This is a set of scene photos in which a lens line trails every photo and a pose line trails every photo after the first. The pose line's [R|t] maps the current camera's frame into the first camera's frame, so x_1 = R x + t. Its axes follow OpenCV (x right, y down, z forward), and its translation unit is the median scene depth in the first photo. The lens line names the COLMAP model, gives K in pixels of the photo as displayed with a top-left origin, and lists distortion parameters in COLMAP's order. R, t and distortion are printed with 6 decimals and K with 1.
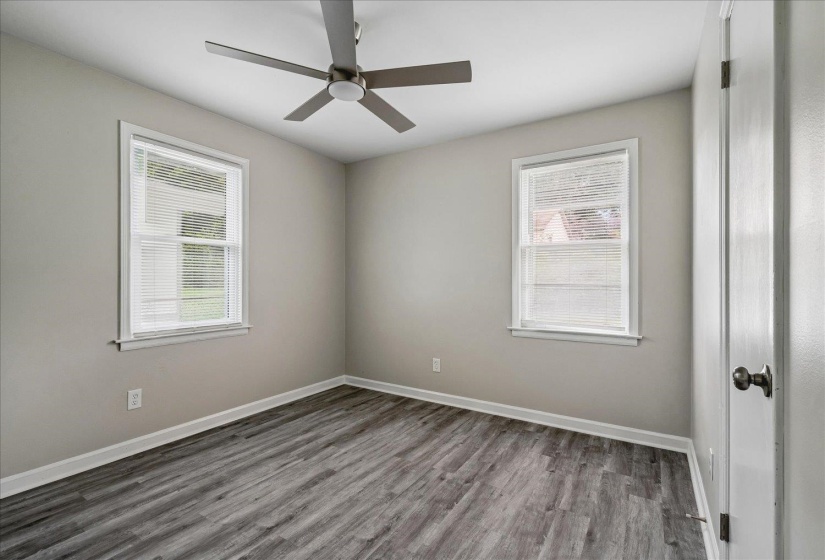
lens RADIAL K [[374.0, 0, 414.9], [0, 374.0, 285.4], [0, 0, 1]] dist [-0.002330, 0.001522]
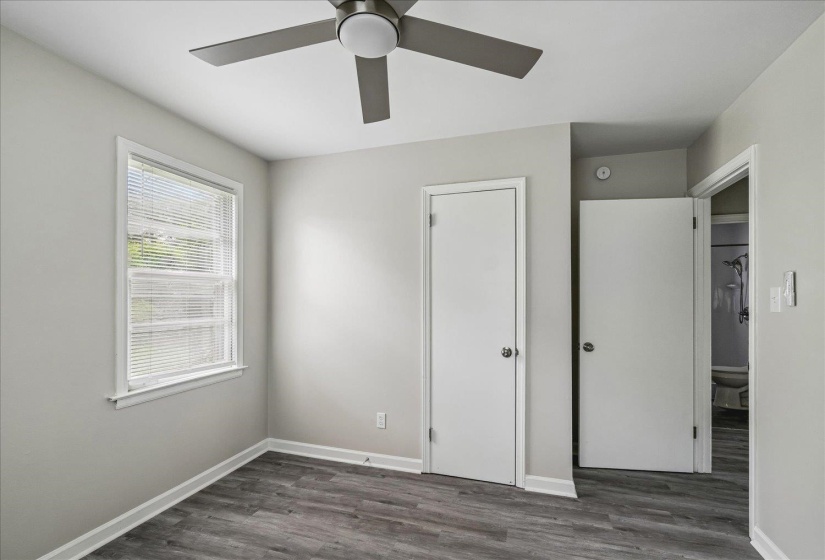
lens RADIAL K [[374.0, 0, 414.9], [0, 374.0, 285.4], [0, 0, 1]] dist [-0.002330, 0.001522]
pose [[-0.256440, 0.018395, 0.966385, -0.678628], [-0.003393, 0.999796, -0.019931, -0.094077], [-0.966554, -0.008390, -0.256325, 0.891070]]
